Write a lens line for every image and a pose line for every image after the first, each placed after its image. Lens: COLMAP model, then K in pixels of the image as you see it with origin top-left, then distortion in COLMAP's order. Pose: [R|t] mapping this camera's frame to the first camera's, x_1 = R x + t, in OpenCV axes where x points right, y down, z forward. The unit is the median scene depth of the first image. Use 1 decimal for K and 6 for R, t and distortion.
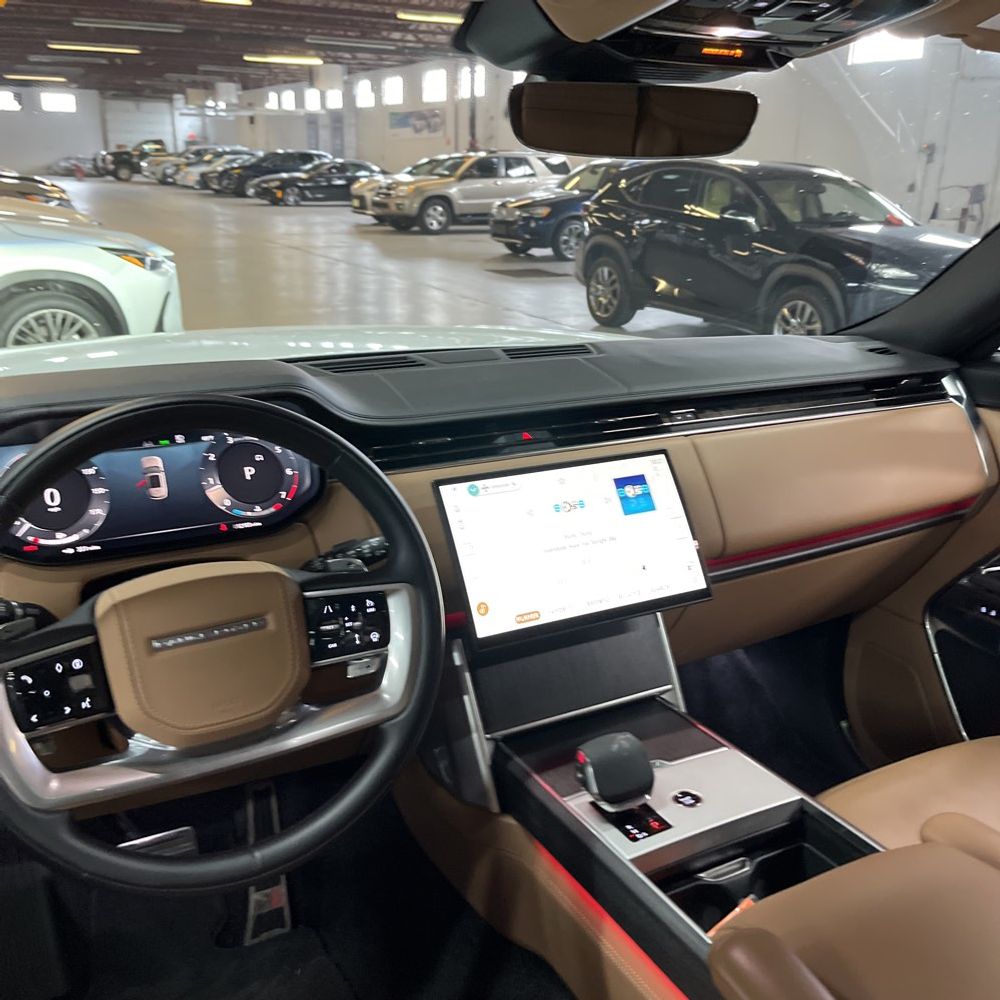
lens RADIAL K [[1023.6, 0, 496.0], [0, 1023.6, 503.1], [0, 0, 1]] dist [0.081098, -0.118718]
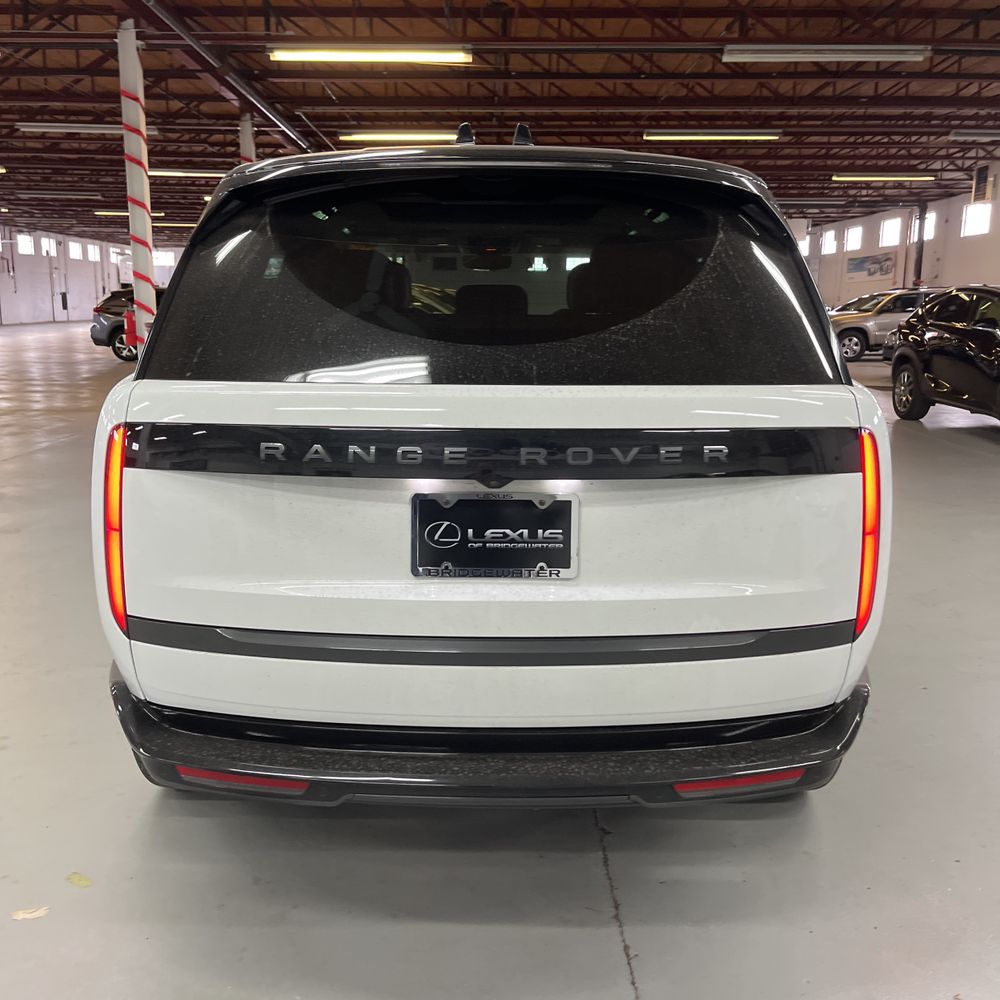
lens RADIAL K [[1054.9, 0, 462.6], [0, 1054.9, 502.2], [0, 0, 1]] dist [0.010184, -0.017396]
pose [[0.880218, 0.070817, -0.469256, 0.073099], [-0.135842, 0.985027, -0.106155, 0.038432], [0.454712, 0.157184, 0.876659, -0.094479]]
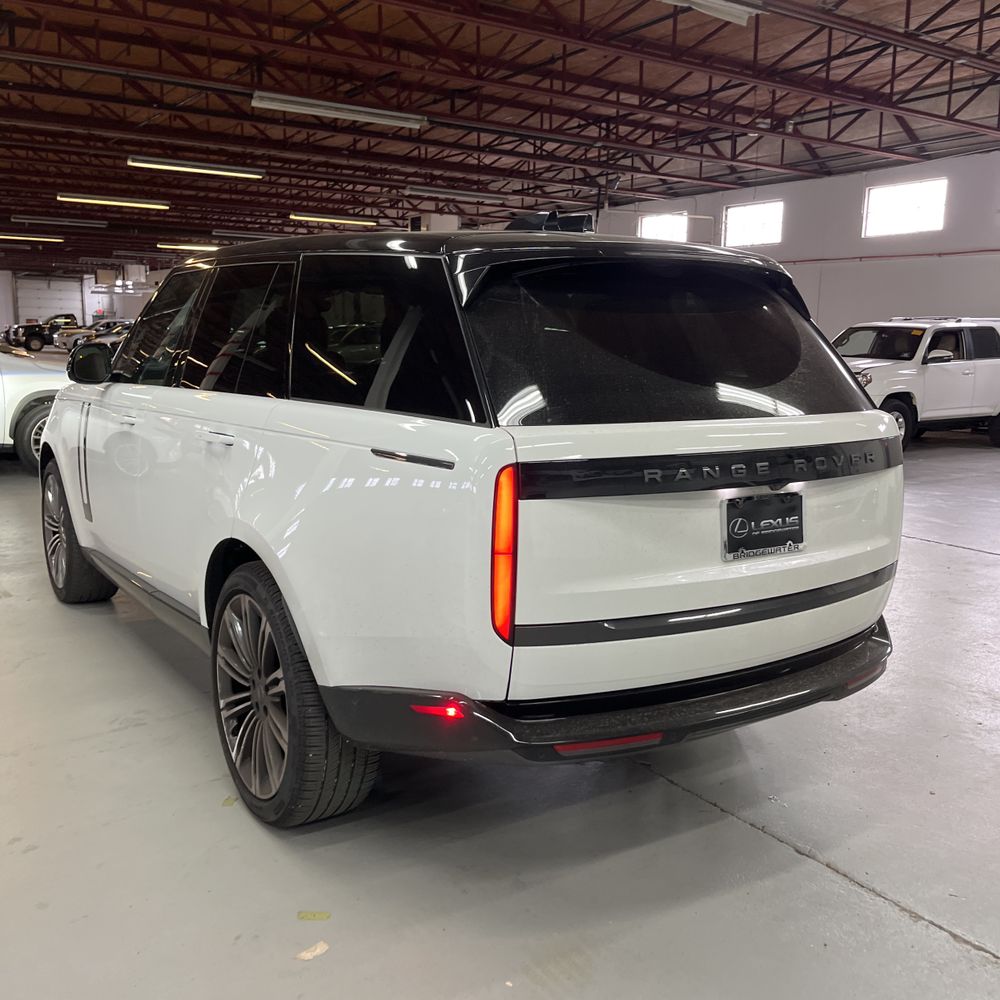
lens RADIAL K [[1030.3, 0, 499.4], [0, 1030.3, 514.2], [0, 0, 1]] dist [0.012240, 0.017244]
pose [[0.994653, -0.023879, 0.100480, 0.014088], [0.038249, 0.988894, -0.143618, 0.043928], [-0.095934, 0.146693, 0.984519, -0.119224]]
